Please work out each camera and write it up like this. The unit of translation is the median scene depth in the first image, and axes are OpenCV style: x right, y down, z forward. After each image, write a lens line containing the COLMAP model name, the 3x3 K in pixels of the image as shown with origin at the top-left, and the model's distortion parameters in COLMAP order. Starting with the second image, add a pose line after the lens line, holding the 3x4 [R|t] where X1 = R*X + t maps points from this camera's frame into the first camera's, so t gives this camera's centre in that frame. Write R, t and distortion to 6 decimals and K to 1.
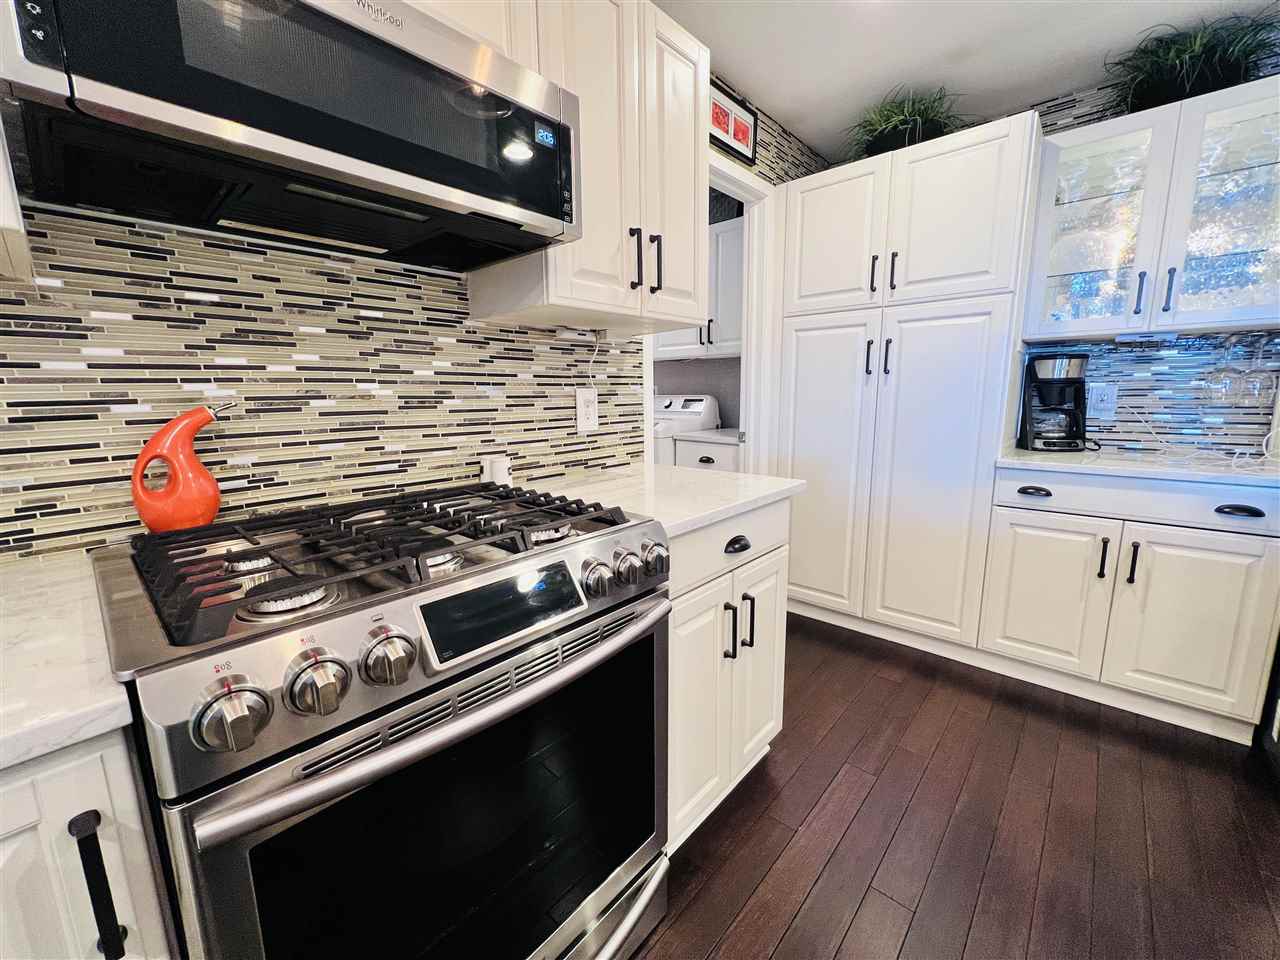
lens RADIAL K [[511.5, 0, 640.0], [0, 511.5, 480.0], [0, 0, 1]] dist [-0.003101, 0.000126]
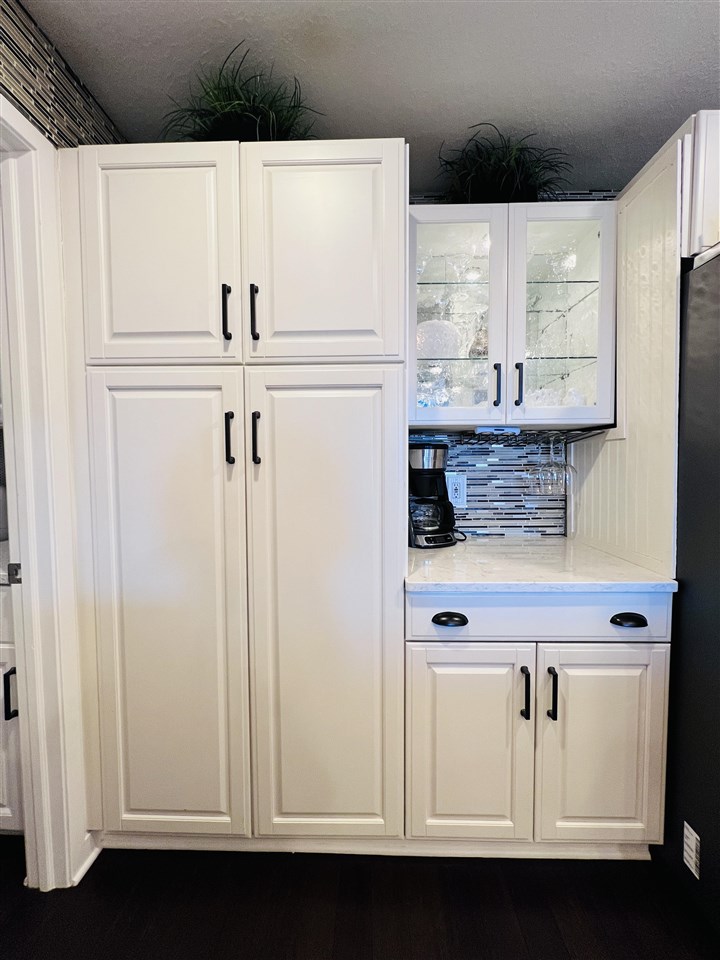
lens RADIAL K [[383.7, 0, 360.0], [0, 383.7, 480.0], [0, 0, 1]] dist [-0.003101, 0.000126]
pose [[0.762677, -0.025074, 0.646293, 0.269359], [0.104114, 0.990976, -0.084417, -0.133754], [-0.638345, 0.131671, 0.758405, 0.554283]]
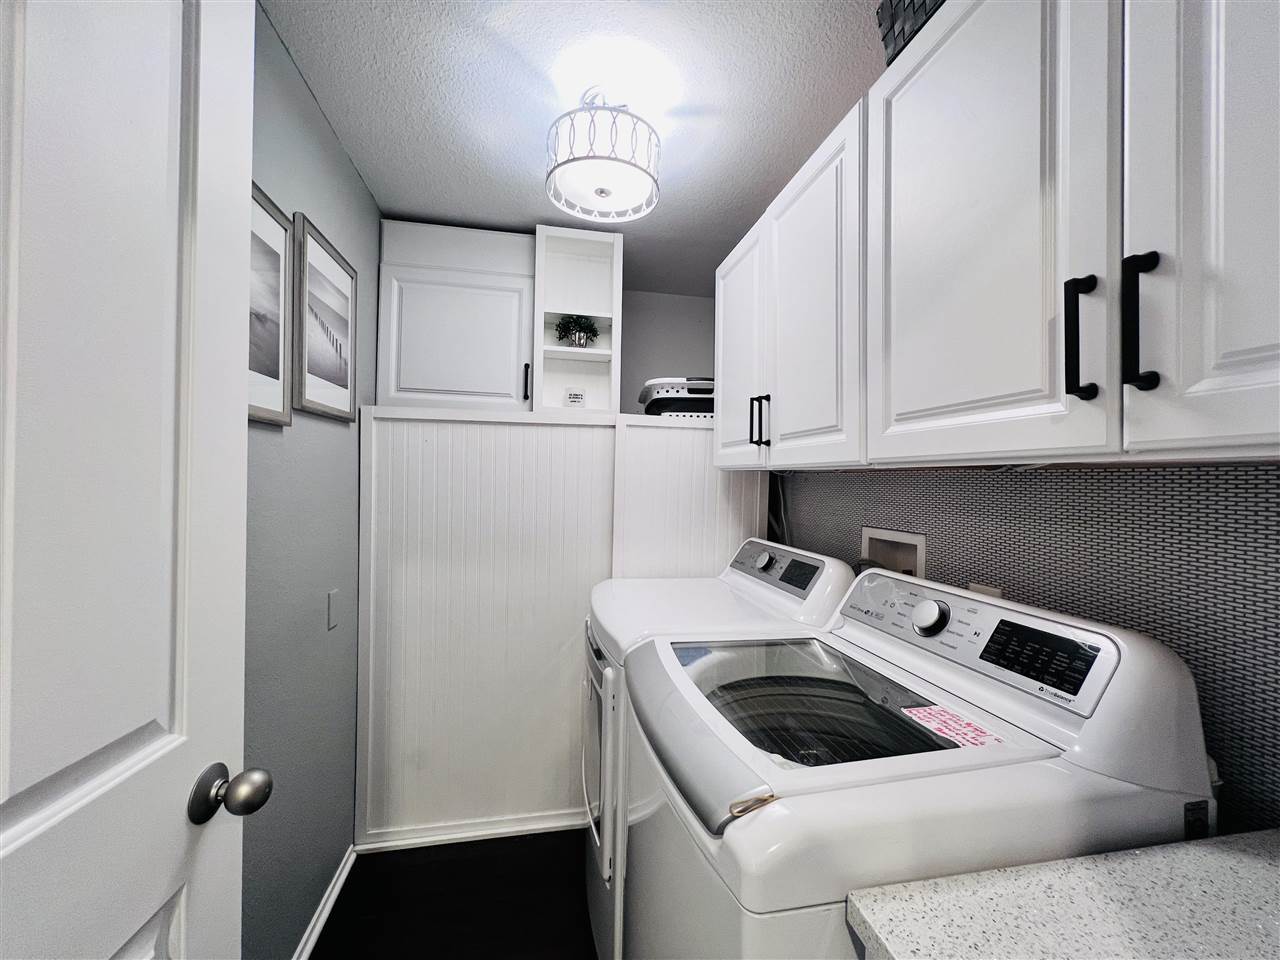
lens RADIAL K [[511.5, 0, 640.0], [0, 511.5, 480.0], [0, 0, 1]] dist [-0.003101, 0.000126]
pose [[0.802655, 0.021409, -0.596059, 0.147470], [-0.124025, 0.983502, -0.131687, -0.267990], [0.583406, 0.179625, 0.792068, 1.081208]]
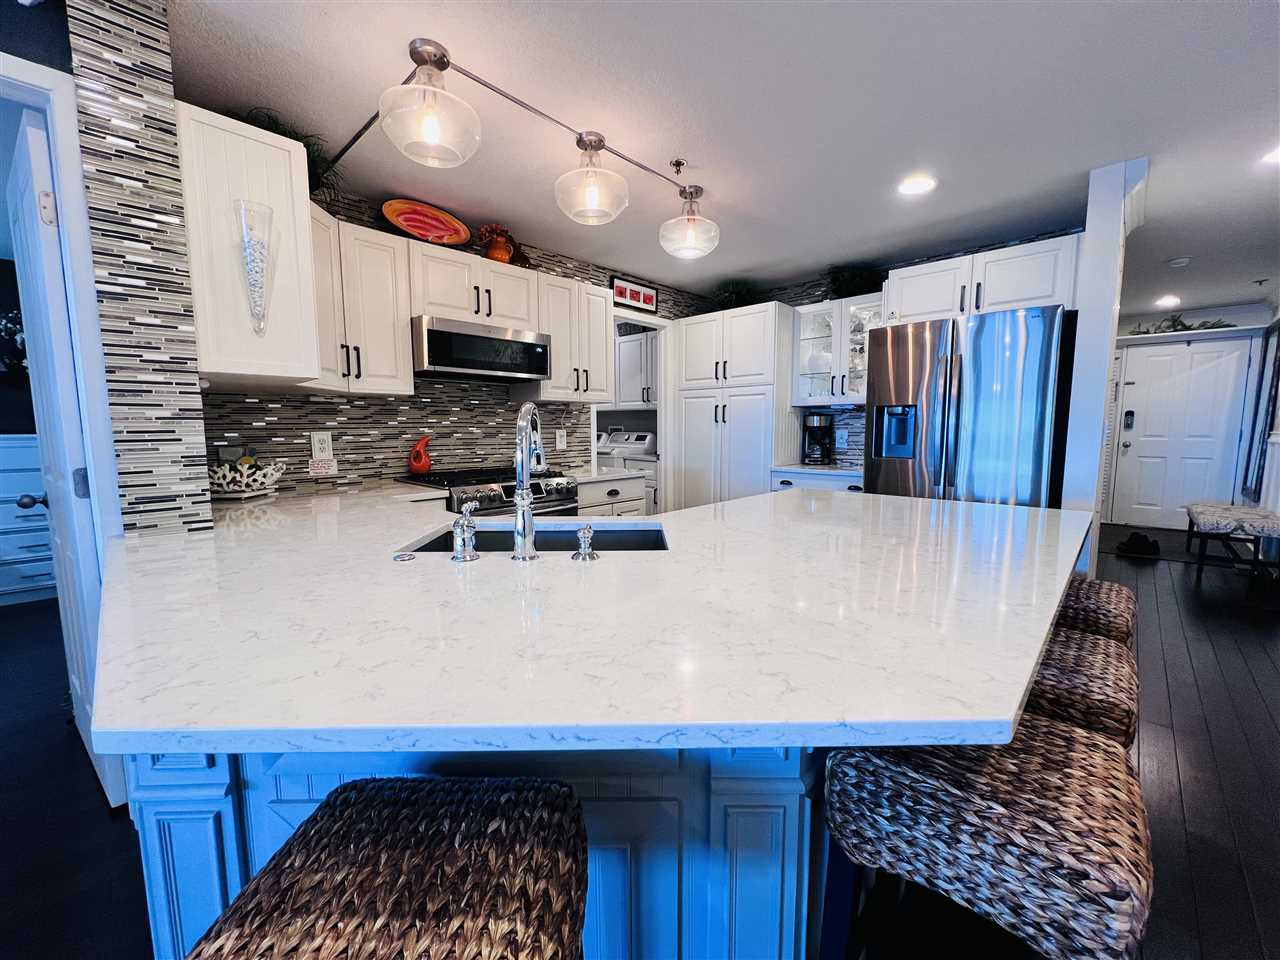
lens RADIAL K [[511.5, 0, 640.0], [0, 511.5, 480.0], [0, 0, 1]] dist [-0.003101, 0.000126]
pose [[0.999450, 0.013403, -0.030344, 0.235776], [-0.015429, 0.997596, -0.067556, 0.138323], [0.029365, 0.067987, 0.997254, -0.896962]]
